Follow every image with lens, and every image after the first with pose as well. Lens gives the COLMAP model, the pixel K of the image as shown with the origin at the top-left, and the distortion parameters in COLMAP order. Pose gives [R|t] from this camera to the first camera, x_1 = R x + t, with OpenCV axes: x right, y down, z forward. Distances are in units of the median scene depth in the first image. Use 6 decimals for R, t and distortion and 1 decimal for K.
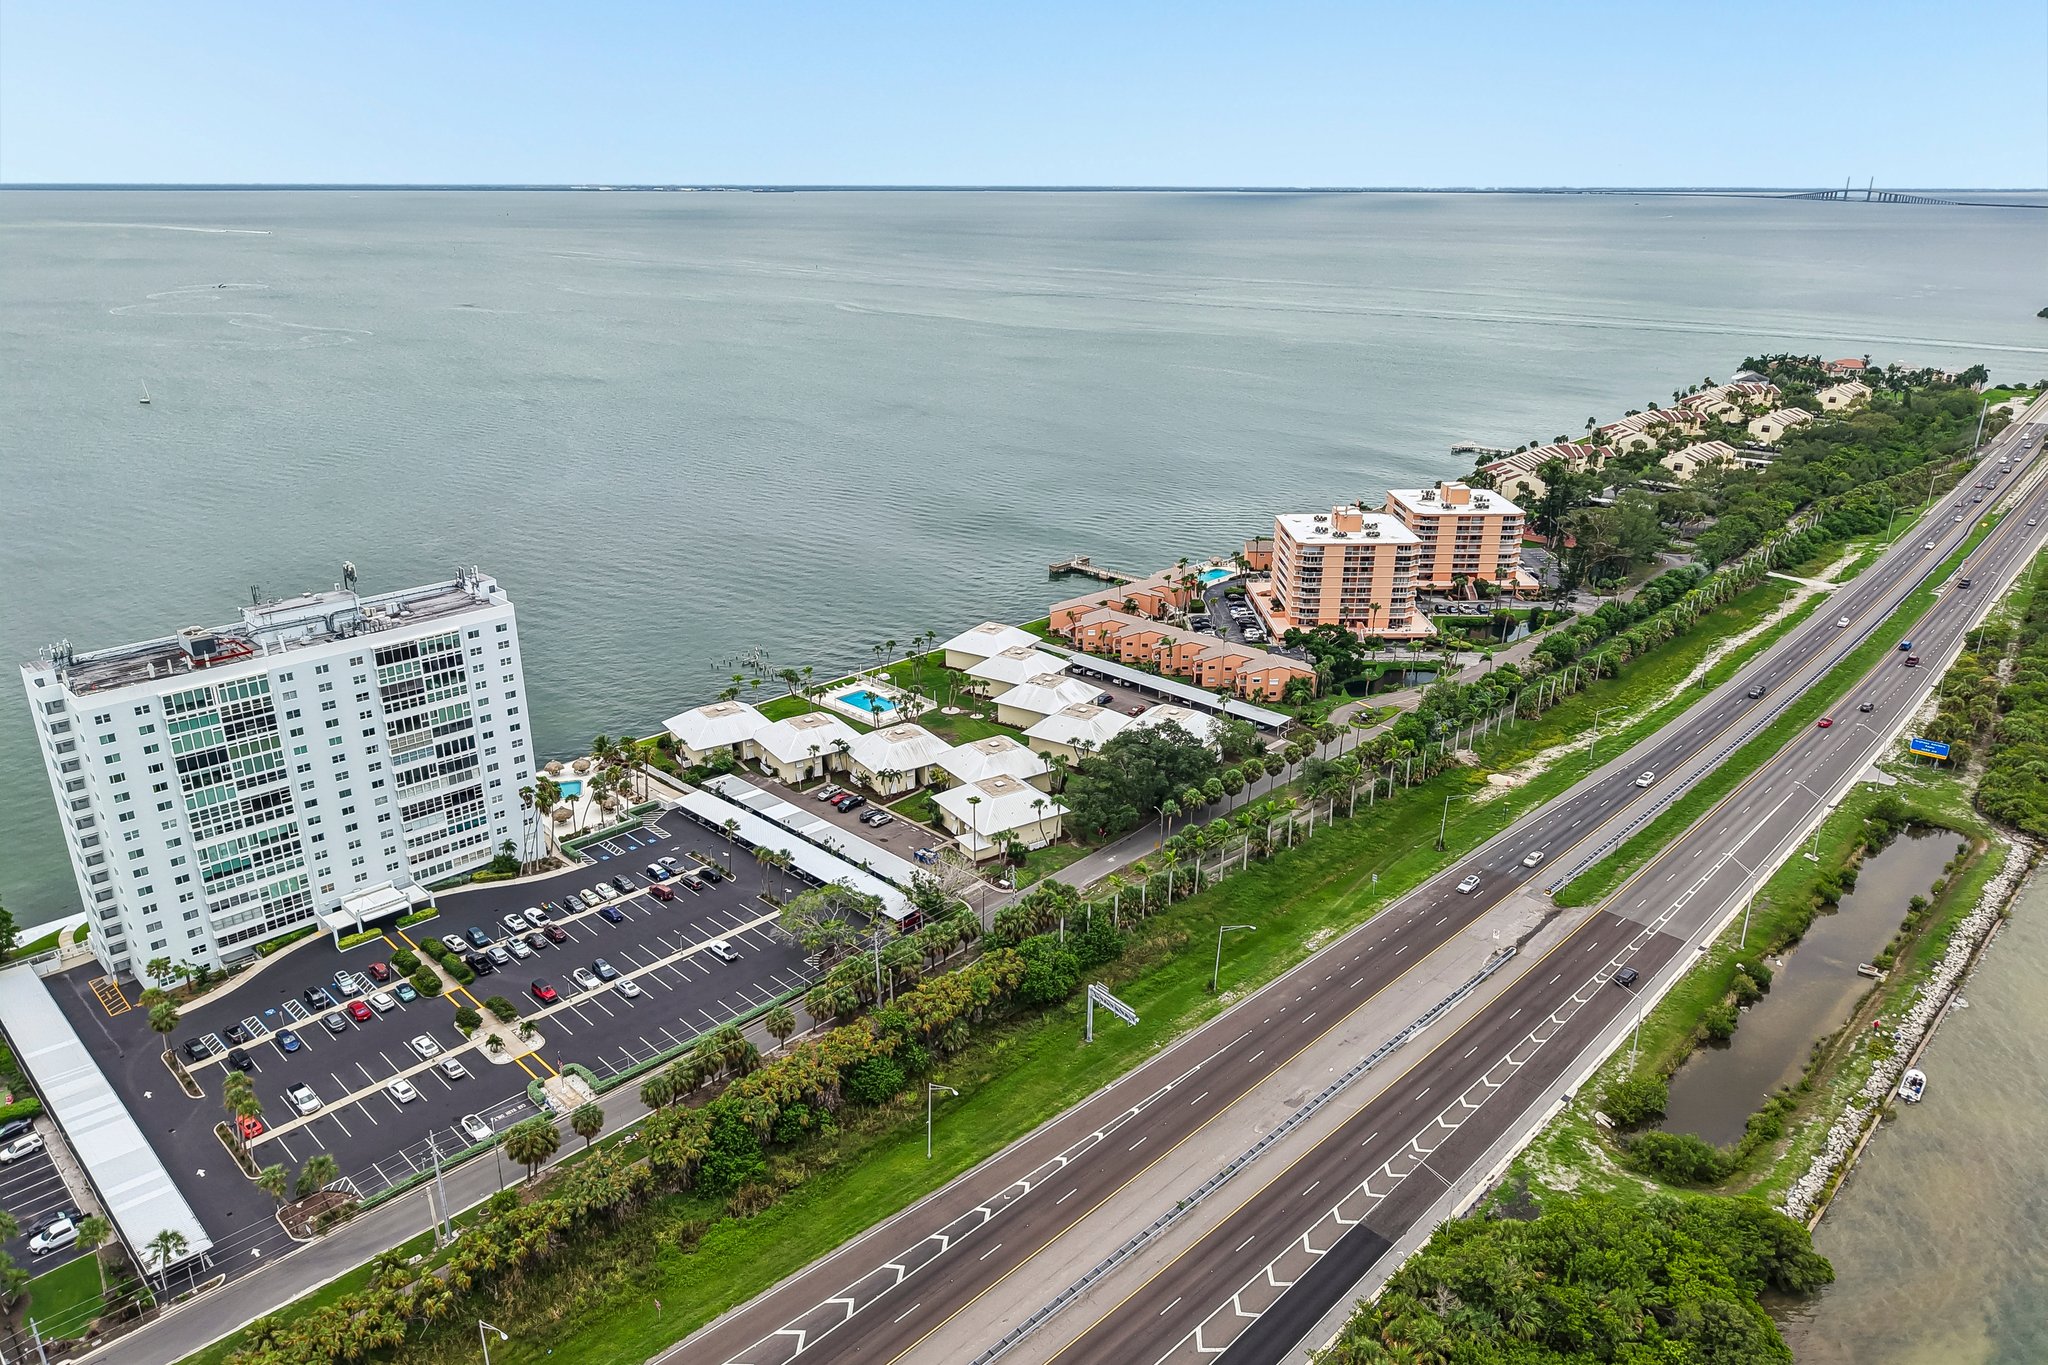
lens RADIAL K [[1373.4, 0, 1019.2], [0, 1373.4, 680.7], [0, 0, 1]] dist [0.020639, -0.017574]
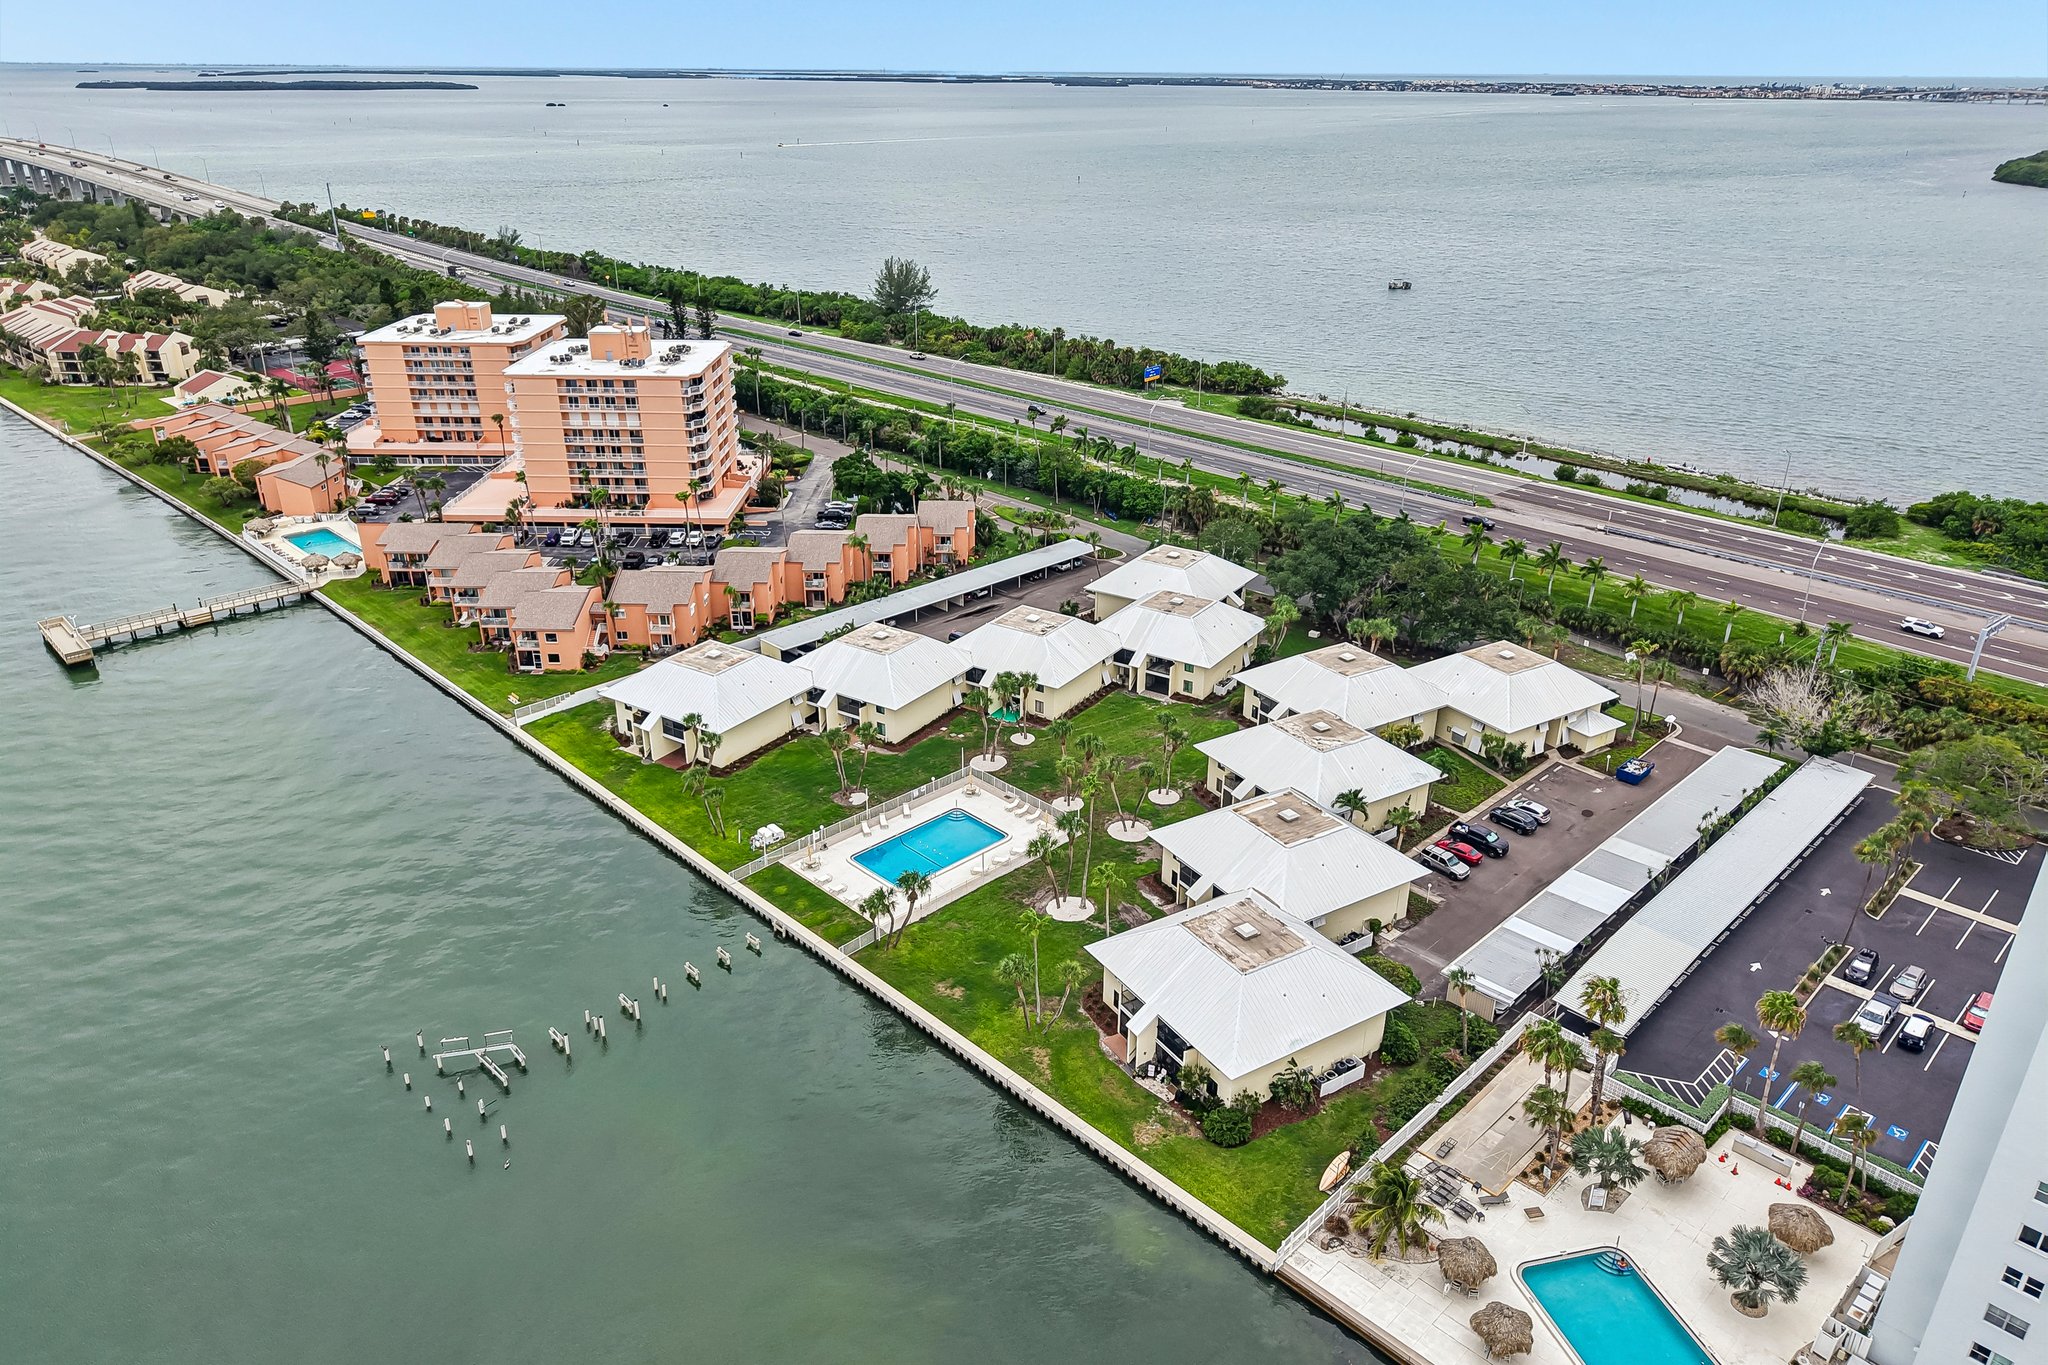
lens RADIAL K [[1373.4, 0, 1019.2], [0, 1373.4, 680.7], [0, 0, 1]] dist [0.020639, -0.017574]
pose [[0.027228, -0.411907, 0.910819, -0.567941], [0.337365, 0.861485, 0.379511, -0.219588], [-0.940980, 0.296945, 0.162420, 1.018927]]
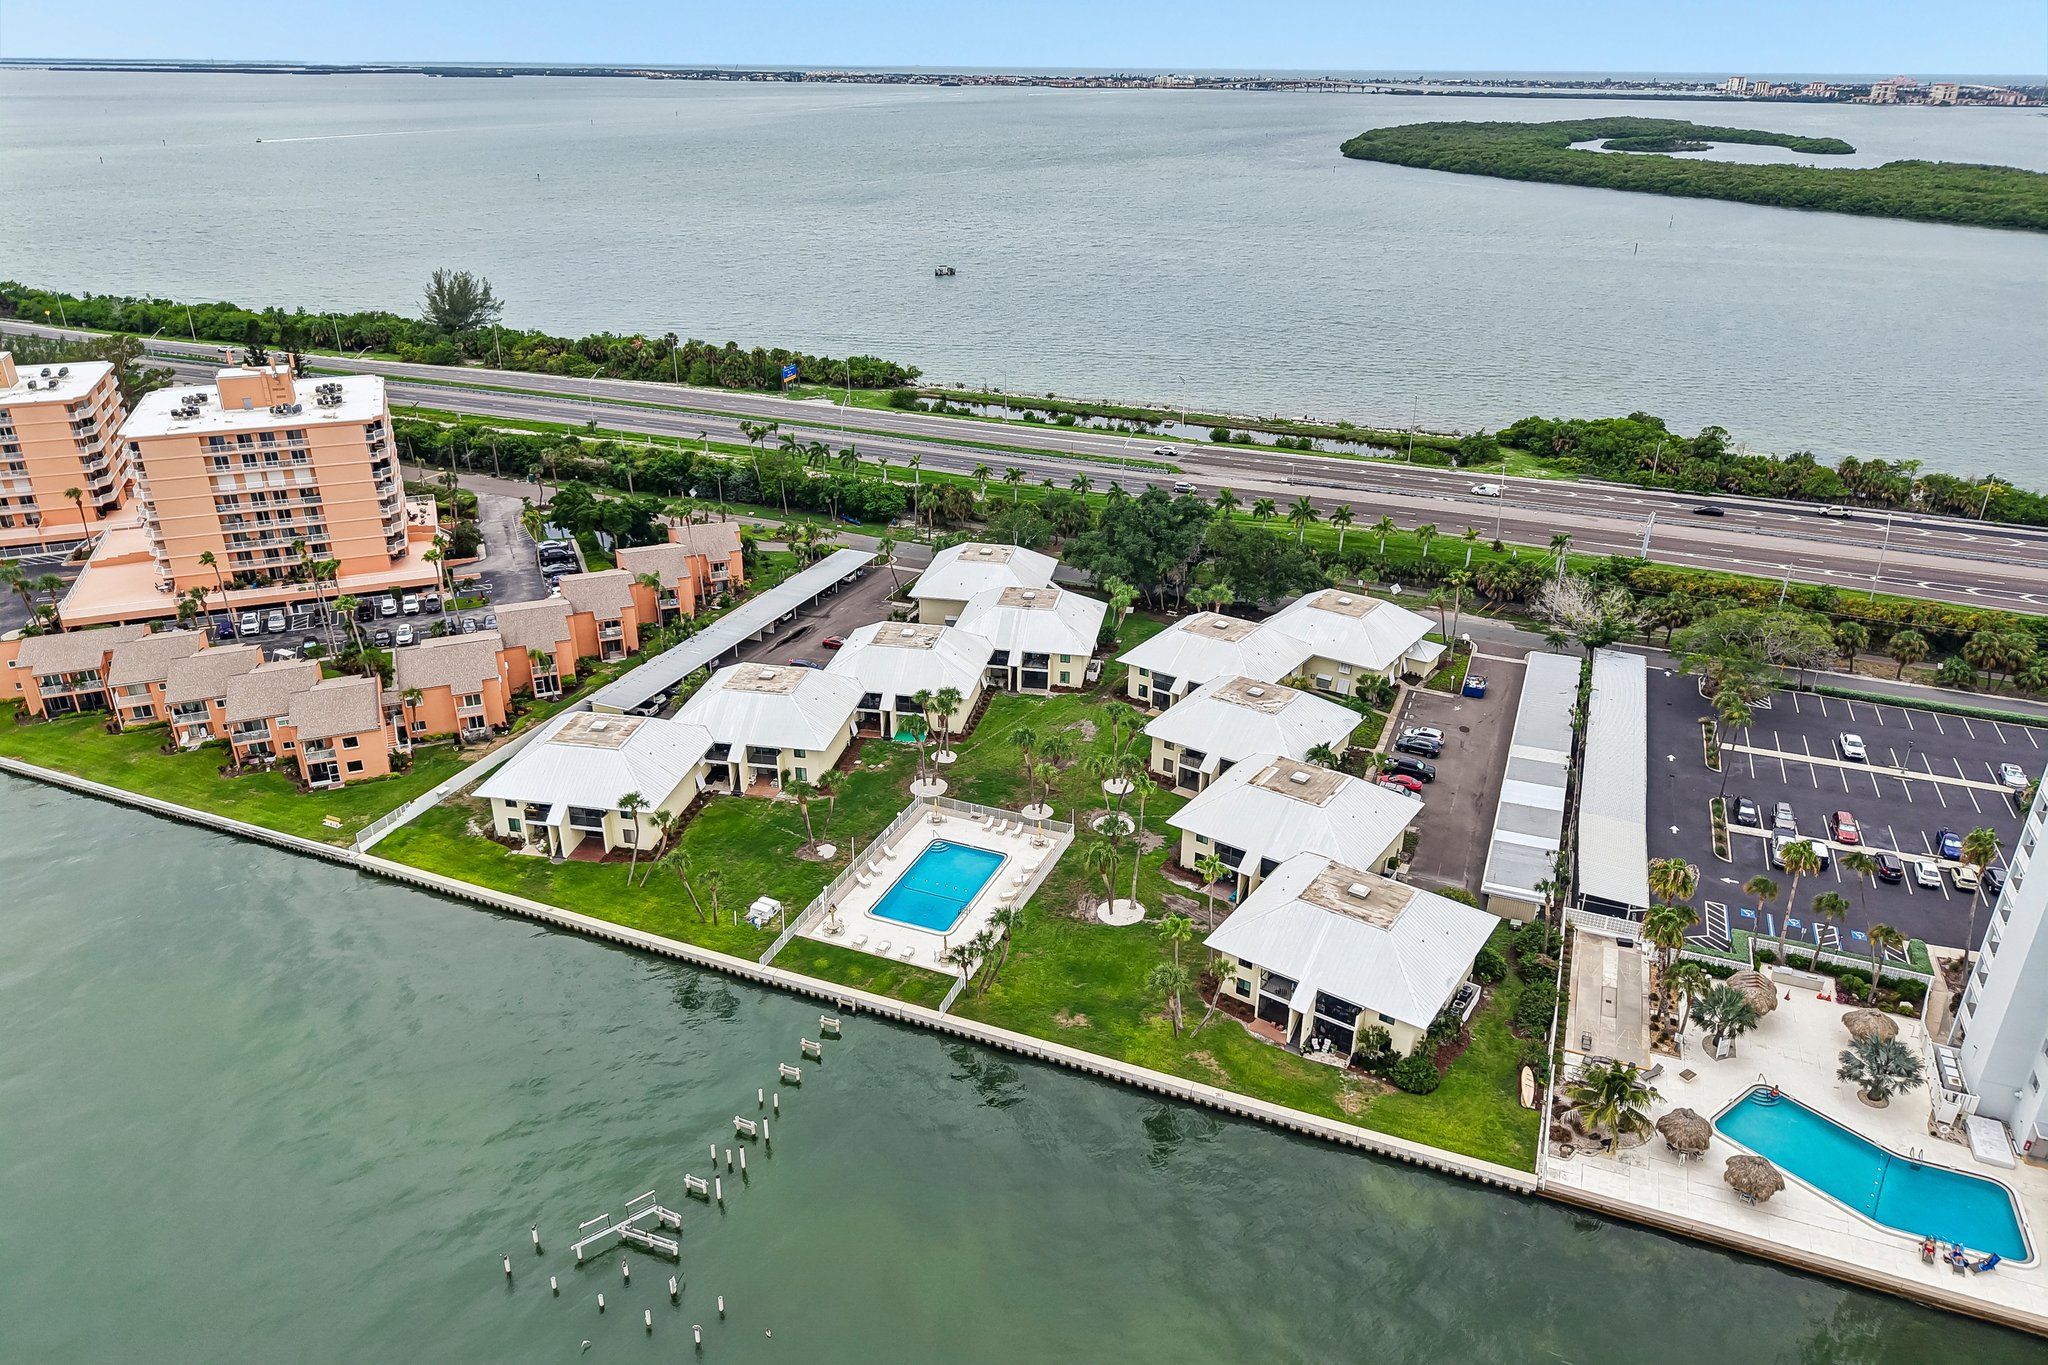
lens RADIAL K [[1373.4, 0, 1019.2], [0, 1373.4, 680.7], [0, 0, 1]] dist [0.020639, -0.017574]
pose [[-0.368482, -0.388286, 0.844663, -0.521506], [0.310808, 0.804855, 0.505576, -0.278685], [-0.876139, 0.448824, -0.175892, 1.181390]]
